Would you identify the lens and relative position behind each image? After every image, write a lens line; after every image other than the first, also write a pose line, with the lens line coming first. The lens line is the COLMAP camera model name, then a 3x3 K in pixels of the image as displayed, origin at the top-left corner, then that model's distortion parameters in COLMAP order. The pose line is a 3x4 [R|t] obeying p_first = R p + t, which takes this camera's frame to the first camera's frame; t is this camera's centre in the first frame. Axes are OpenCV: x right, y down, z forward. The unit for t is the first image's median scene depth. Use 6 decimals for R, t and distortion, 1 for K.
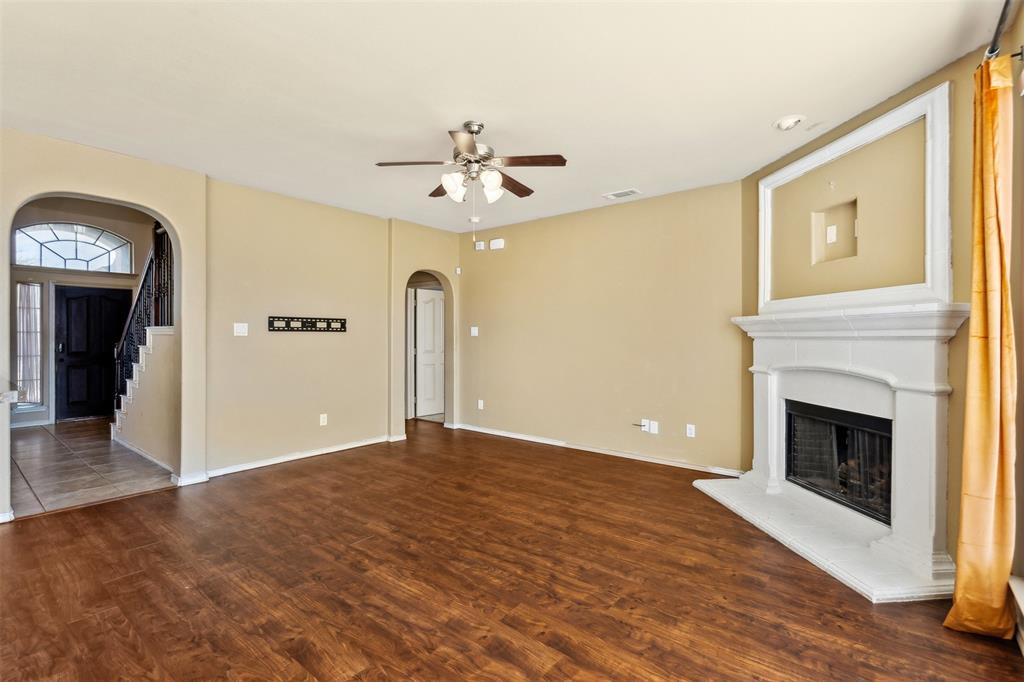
lens RADIAL K [[478.2, 0, 513.2], [0, 478.2, 339.1], [0, 0, 1]] dist [-0.003220, -0.000124]
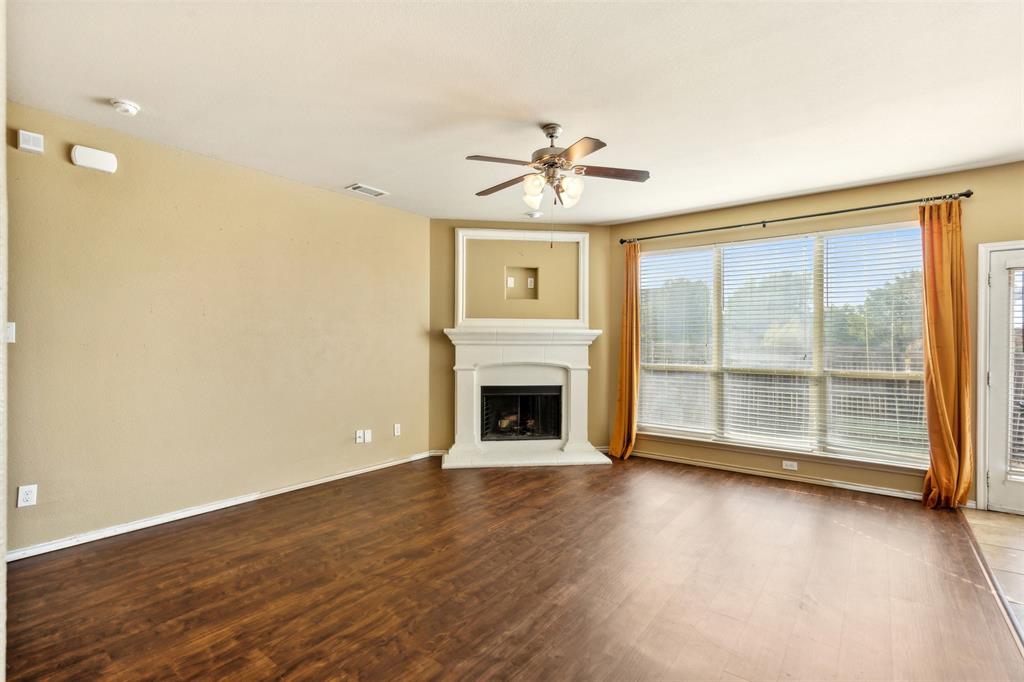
lens RADIAL K [[478.2, 0, 510.9], [0, 478.2, 343.6], [0, 0, 1]] dist [-0.003220, -0.000124]
pose [[-0.037165, -0.001837, 0.999307, -0.902888], [0.001572, 0.999997, 0.001897, -0.008706], [-0.999308, 0.001641, -0.037162, 0.960917]]
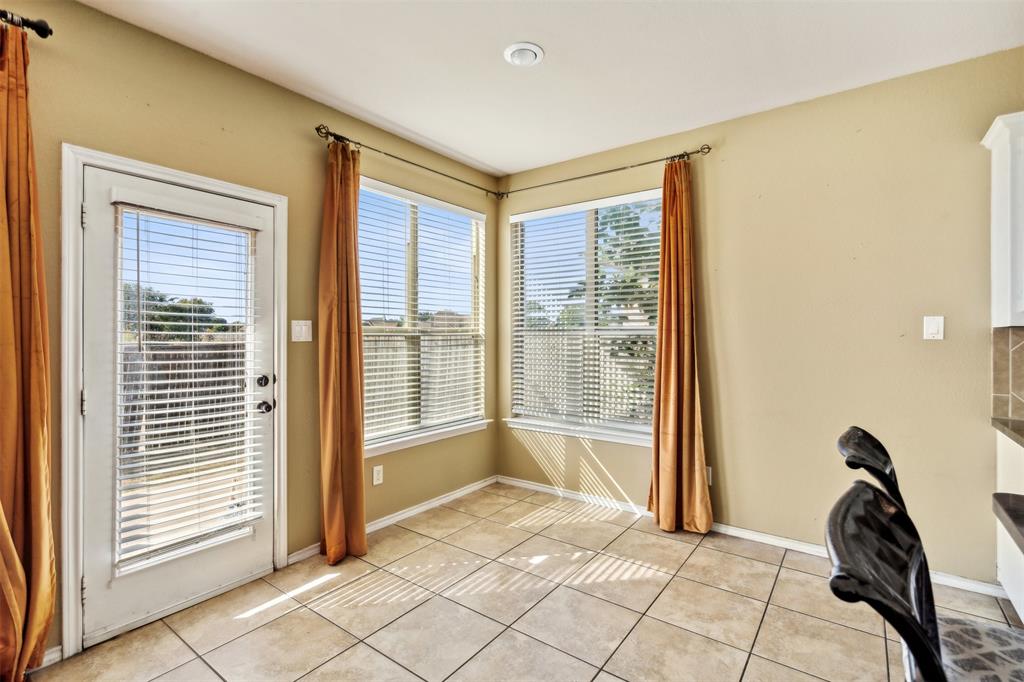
lens RADIAL K [[478.2, 0, 507.0], [0, 478.2, 341.6], [0, 0, 1]] dist [-0.003220, -0.000124]
pose [[-0.999993, 0.000318, -0.003680, -0.476293], [0.000296, 0.999983, 0.005828, -0.002900], [0.003682, 0.005827, -0.999976, 0.520561]]
